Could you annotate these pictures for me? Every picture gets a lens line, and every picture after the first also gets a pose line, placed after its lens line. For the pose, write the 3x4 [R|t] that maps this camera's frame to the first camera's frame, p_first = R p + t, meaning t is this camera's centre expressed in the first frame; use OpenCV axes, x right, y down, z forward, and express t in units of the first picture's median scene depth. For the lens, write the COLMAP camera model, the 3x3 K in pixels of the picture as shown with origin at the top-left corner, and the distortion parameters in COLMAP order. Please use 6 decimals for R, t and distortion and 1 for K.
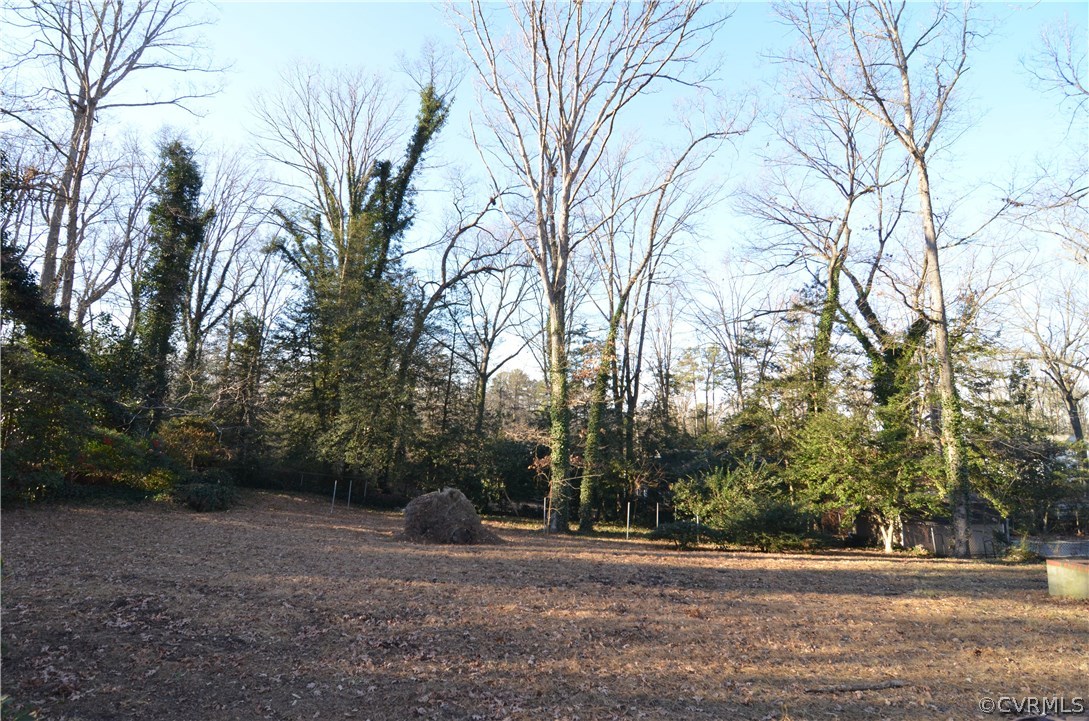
lens RADIAL K [[513.1, 0, 540.6], [0, 513.1, 369.2], [0, 0, 1]] dist [-0.007215, -0.009242]
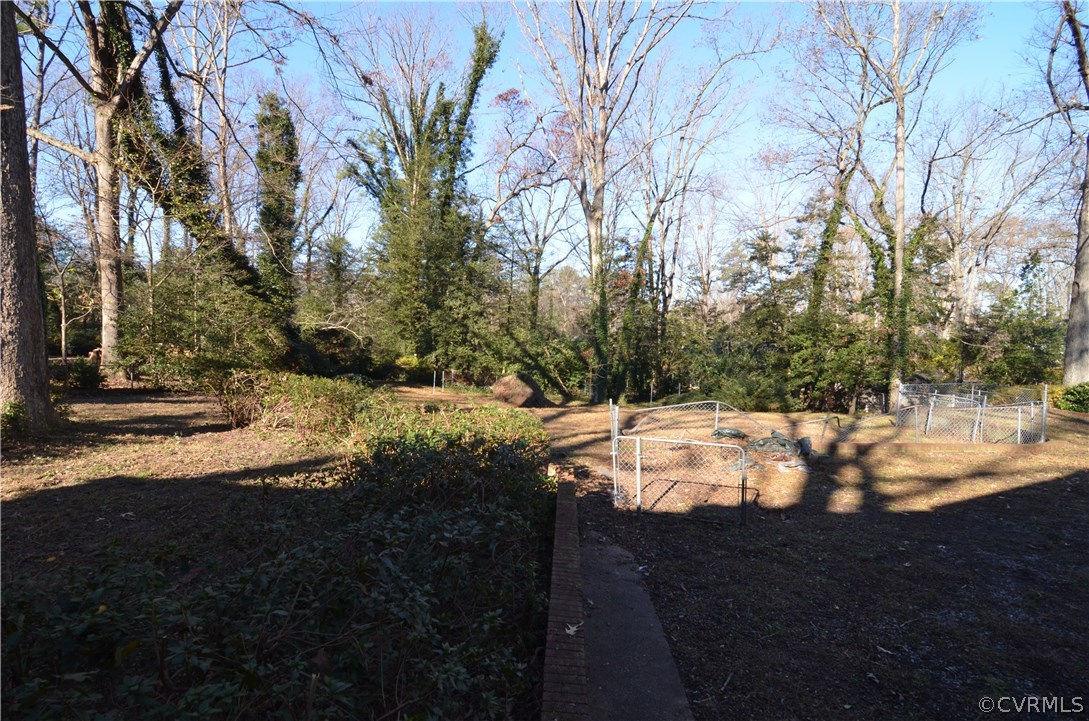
lens RADIAL K [[513.1, 0, 546.3], [0, 513.1, 366.6], [0, 0, 1]] dist [-0.007215, -0.009242]
pose [[0.995877, -0.016366, -0.089221, 0.015506], [0.033309, 0.980854, 0.191877, -0.034968], [0.084373, -0.194058, 0.977355, -0.266546]]
